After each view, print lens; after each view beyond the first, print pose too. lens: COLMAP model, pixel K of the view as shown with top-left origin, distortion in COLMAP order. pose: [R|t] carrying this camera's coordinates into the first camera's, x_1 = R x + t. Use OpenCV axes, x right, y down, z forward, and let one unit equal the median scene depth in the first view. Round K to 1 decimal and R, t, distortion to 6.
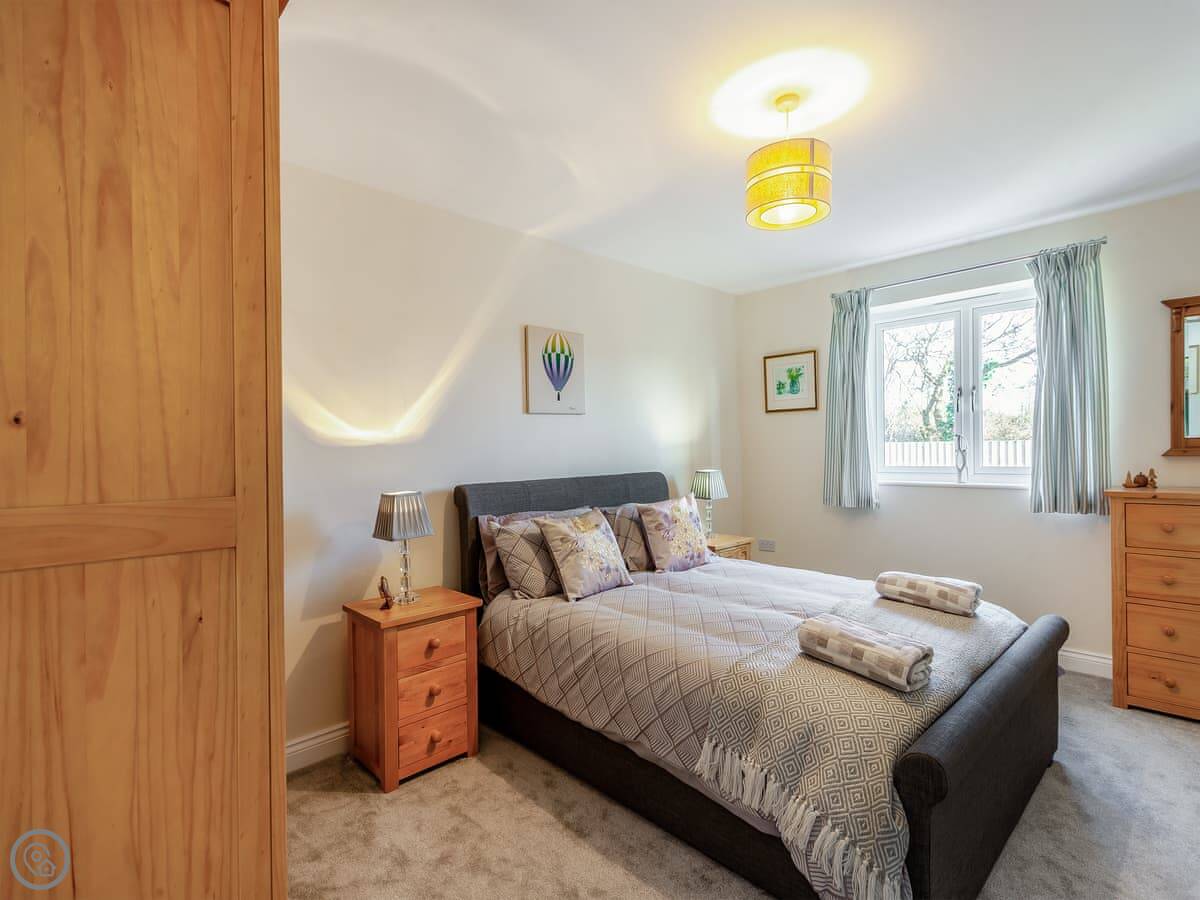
lens RADIAL K [[588.5, 0, 600.0], [0, 588.5, 450.0], [0, 0, 1]] dist [-0.001703, -0.000095]
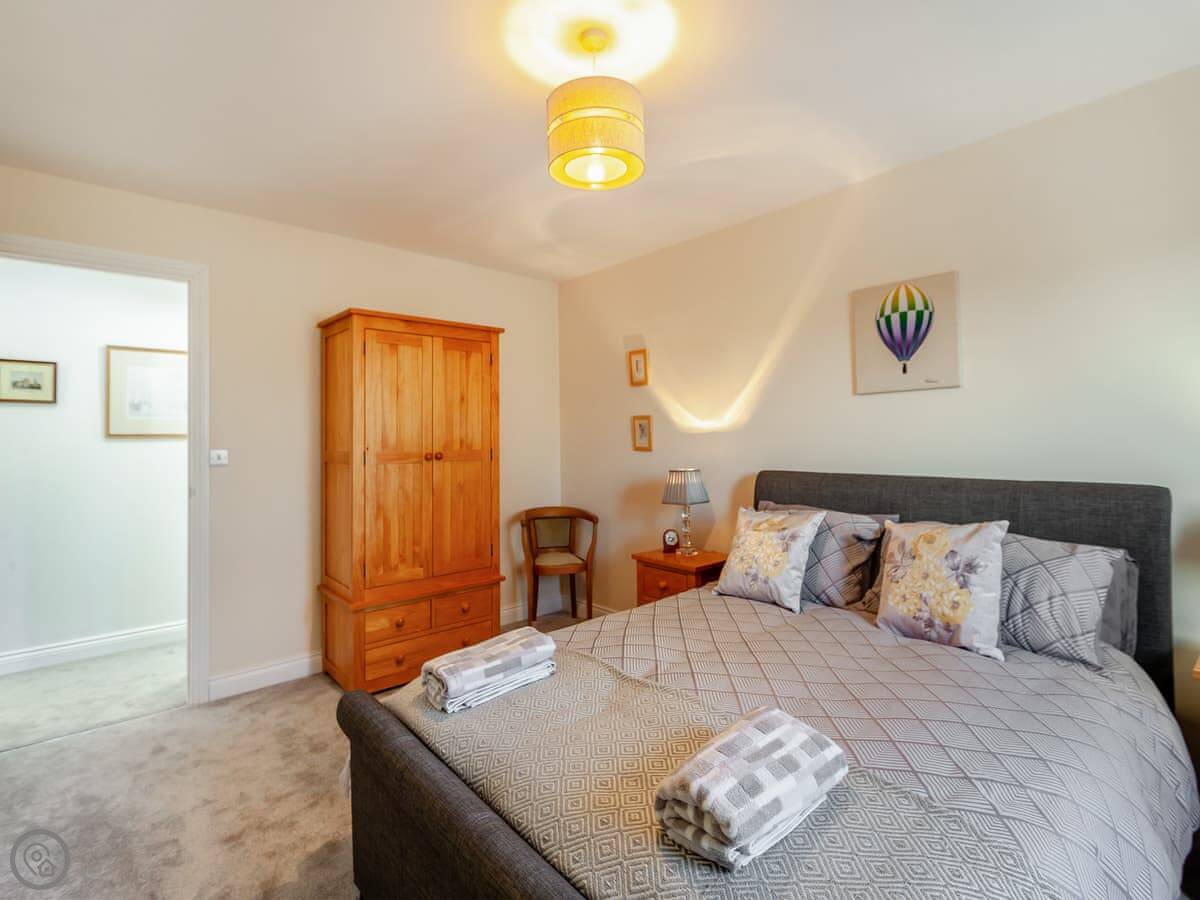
lens RADIAL K [[575.4, 0, 600.5], [0, 575.4, 434.2], [0, 0, 1]] dist [0.000556, 0.000165]
pose [[-0.054587, 0.012648, -0.998429, 0.703228], [0.007190, 0.999899, 0.012274, -0.017666], [0.998483, -0.006508, -0.054672, 0.653288]]
